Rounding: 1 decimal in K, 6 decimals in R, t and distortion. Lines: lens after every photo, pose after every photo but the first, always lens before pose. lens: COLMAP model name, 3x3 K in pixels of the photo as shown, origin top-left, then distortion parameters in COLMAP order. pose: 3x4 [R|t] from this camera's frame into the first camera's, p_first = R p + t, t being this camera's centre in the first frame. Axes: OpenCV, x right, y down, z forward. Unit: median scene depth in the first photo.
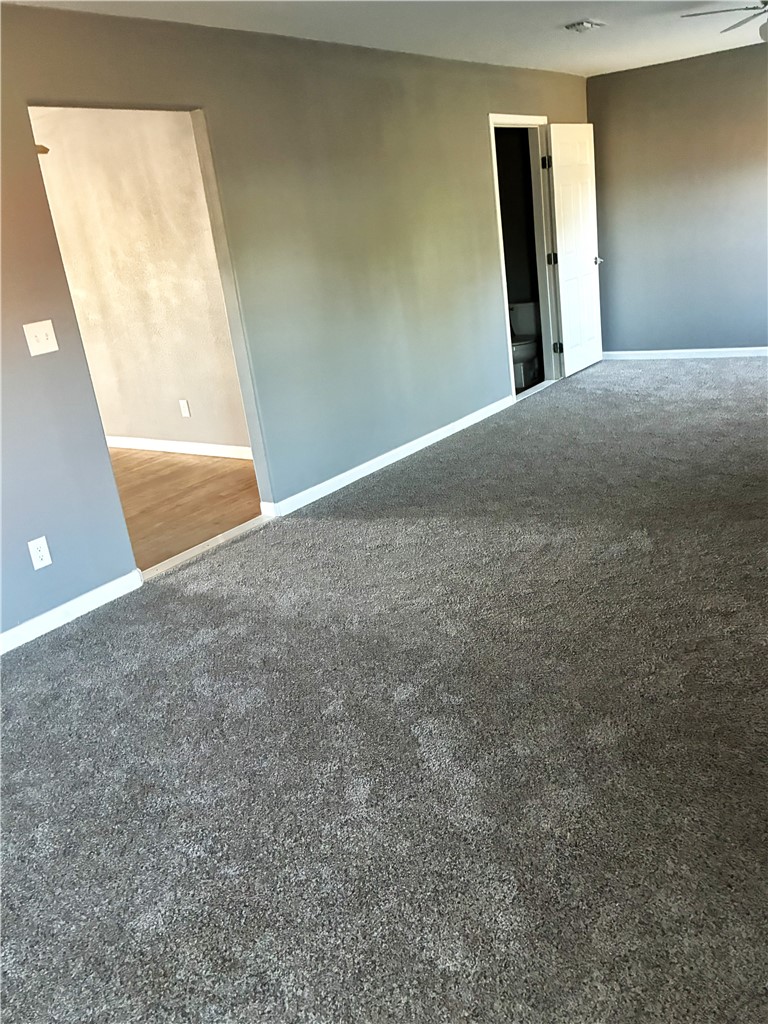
lens RADIAL K [[819.8, 0, 384.0], [0, 819.8, 512.0], [0, 0, 1]] dist [0.073665, -0.079519]
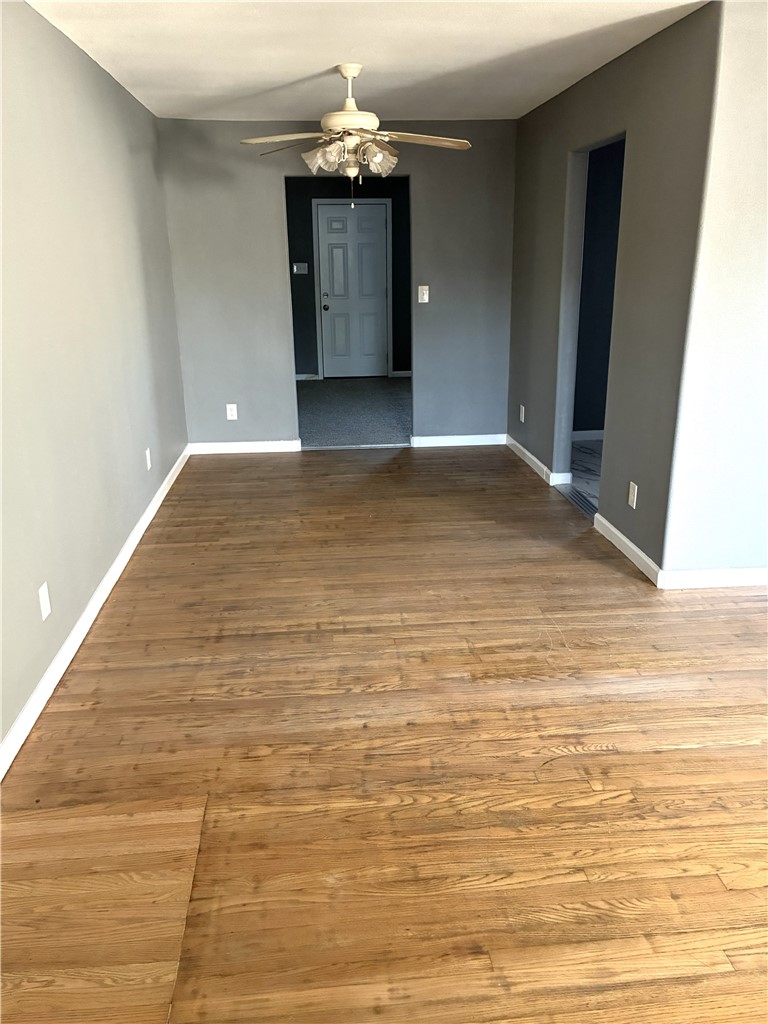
lens RADIAL K [[798.9, 0, 384.0], [0, 798.9, 512.0], [0, 0, 1]] dist [0.011091, -0.004435]
pose [[-0.655288, -0.106441, 0.747842, -0.492450], [0.333226, 0.847752, 0.412647, -0.163072], [-0.677907, 0.519603, -0.520052, 0.637440]]
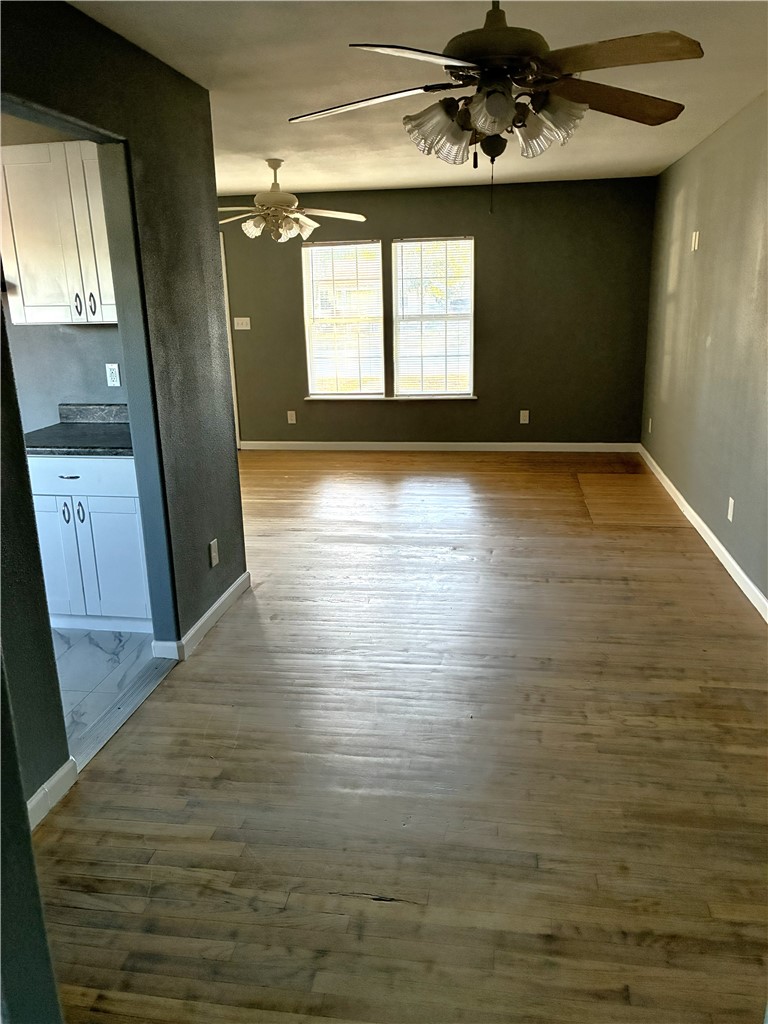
lens RADIAL K [[798.9, 0, 384.0], [0, 798.9, 512.0], [0, 0, 1]] dist [0.011091, -0.004435]
pose [[0.458811, 0.353110, -0.815356, -0.034417], [-0.329353, 0.919860, 0.213037, -0.100576], [0.825239, 0.170796, 0.538340, 0.279124]]
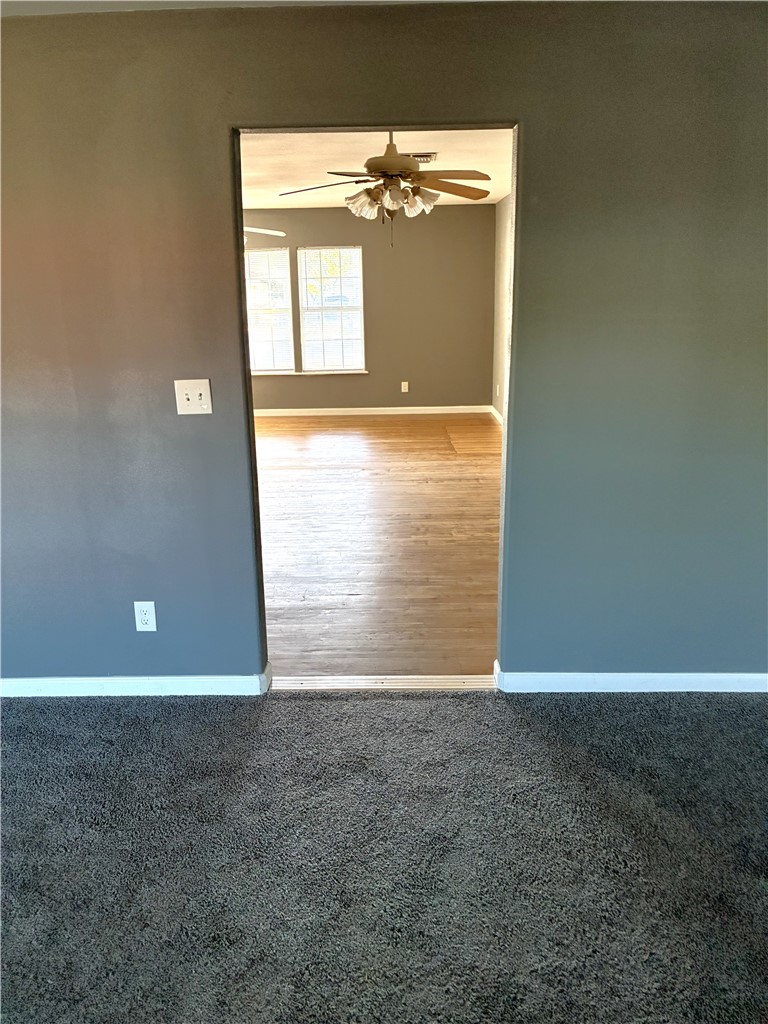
lens RADIAL K [[796.8, 0, 384.0], [0, 796.8, 512.0], [0, 0, 1]] dist [0.072457, -0.004722]
pose [[0.589720, 0.337550, -0.733683, 0.100883], [-0.324188, 0.931000, 0.167755, -0.082916], [0.739684, 0.138923, 0.658458, 0.165652]]
